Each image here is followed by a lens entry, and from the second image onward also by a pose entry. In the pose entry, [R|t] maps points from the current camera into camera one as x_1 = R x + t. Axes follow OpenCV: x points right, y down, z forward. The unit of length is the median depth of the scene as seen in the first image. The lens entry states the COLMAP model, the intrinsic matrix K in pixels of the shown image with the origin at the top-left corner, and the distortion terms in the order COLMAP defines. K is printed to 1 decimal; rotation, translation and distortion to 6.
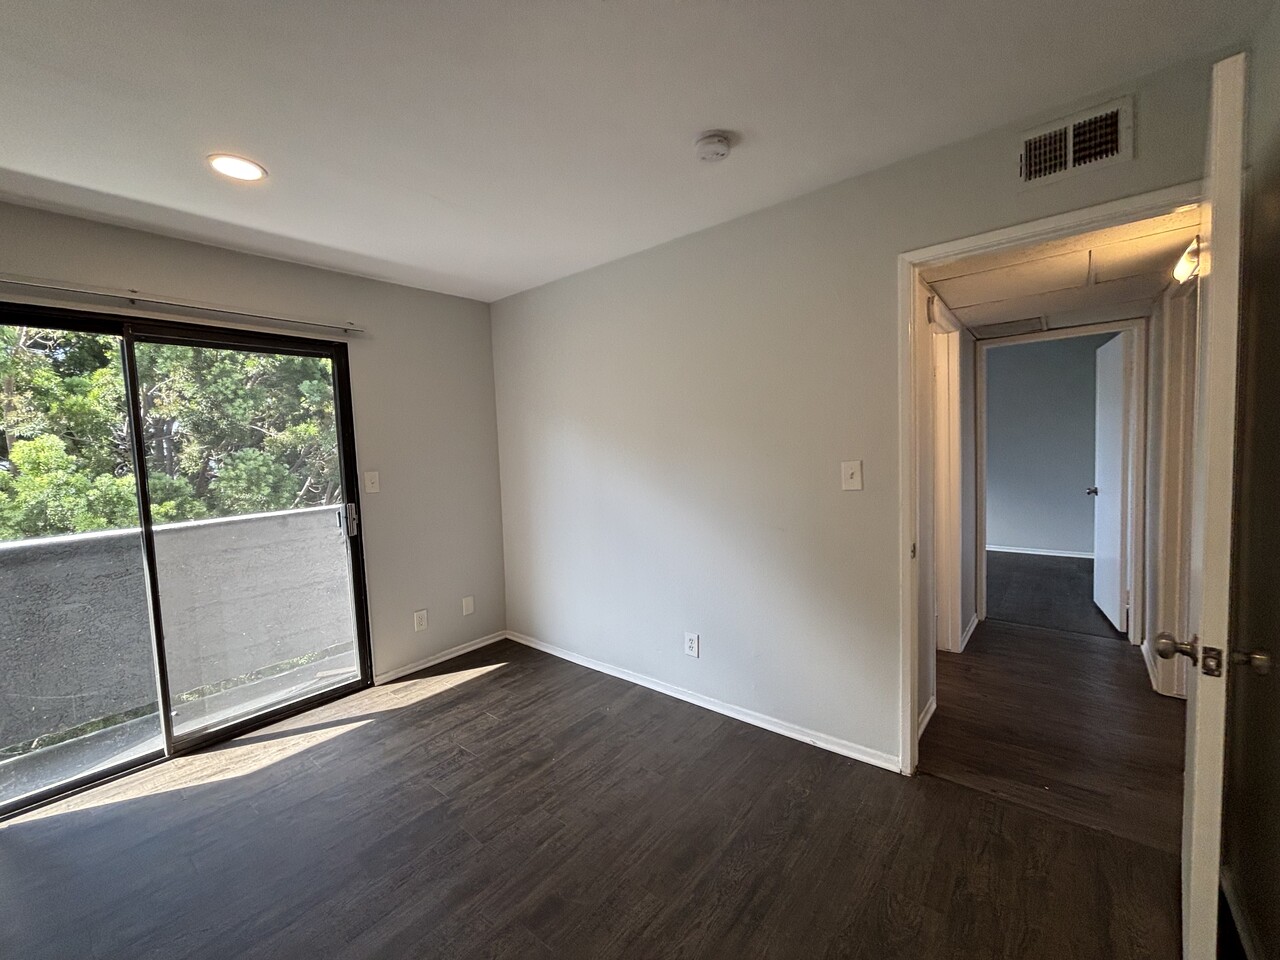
lens RADIAL K [[522.2, 0, 638.1], [0, 522.2, 480.2], [0, 0, 1]] dist [-0.000953, 0.001688]
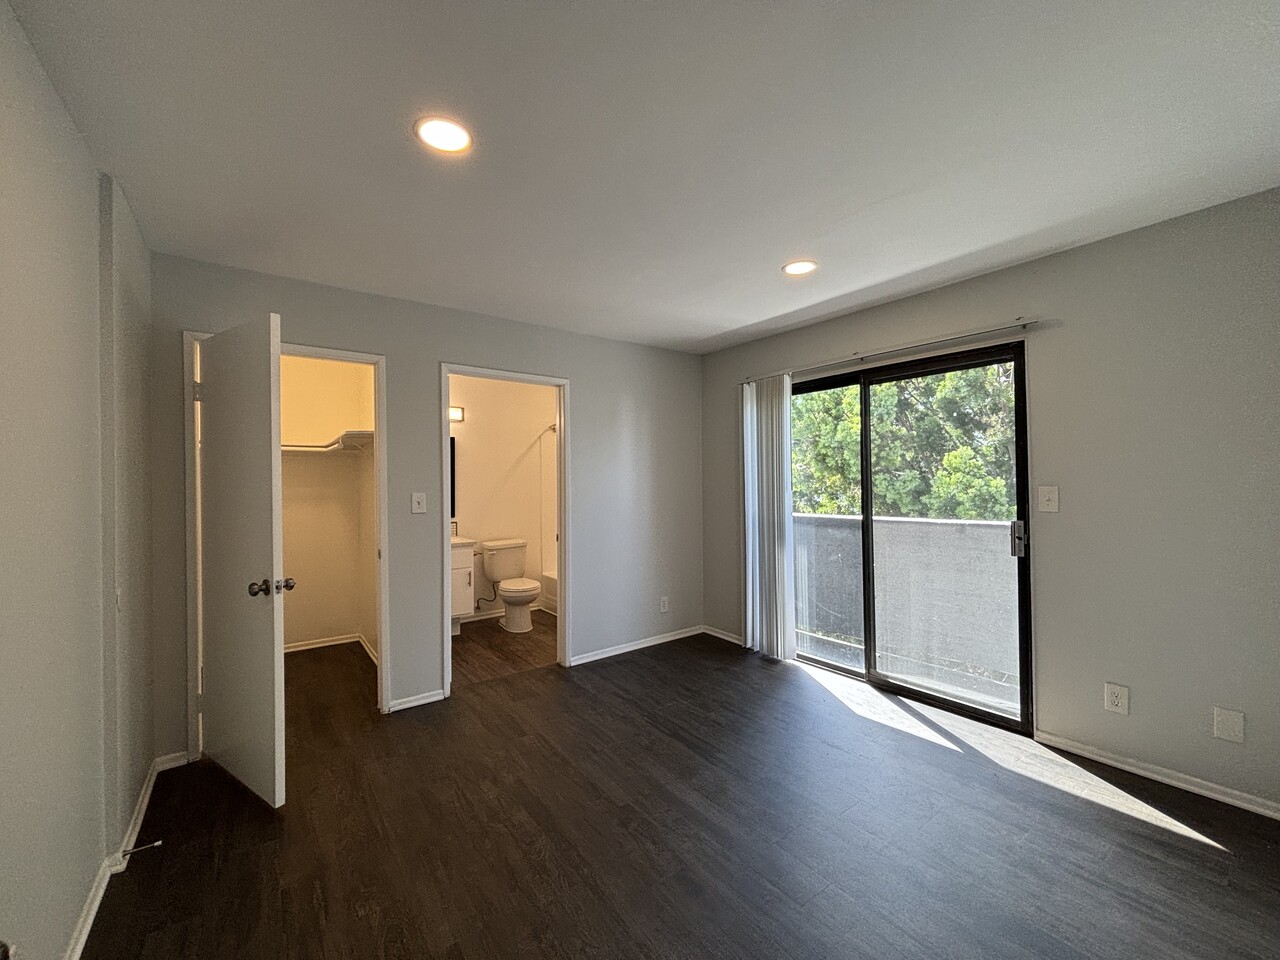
lens RADIAL K [[522.2, 0, 642.7], [0, 522.2, 476.8], [0, 0, 1]] dist [-0.000953, 0.001688]
pose [[-0.235990, 0.040086, -0.970928, 0.457560], [-0.036127, 0.998096, 0.049989, -0.050521], [0.971084, 0.046874, -0.234092, 0.573546]]
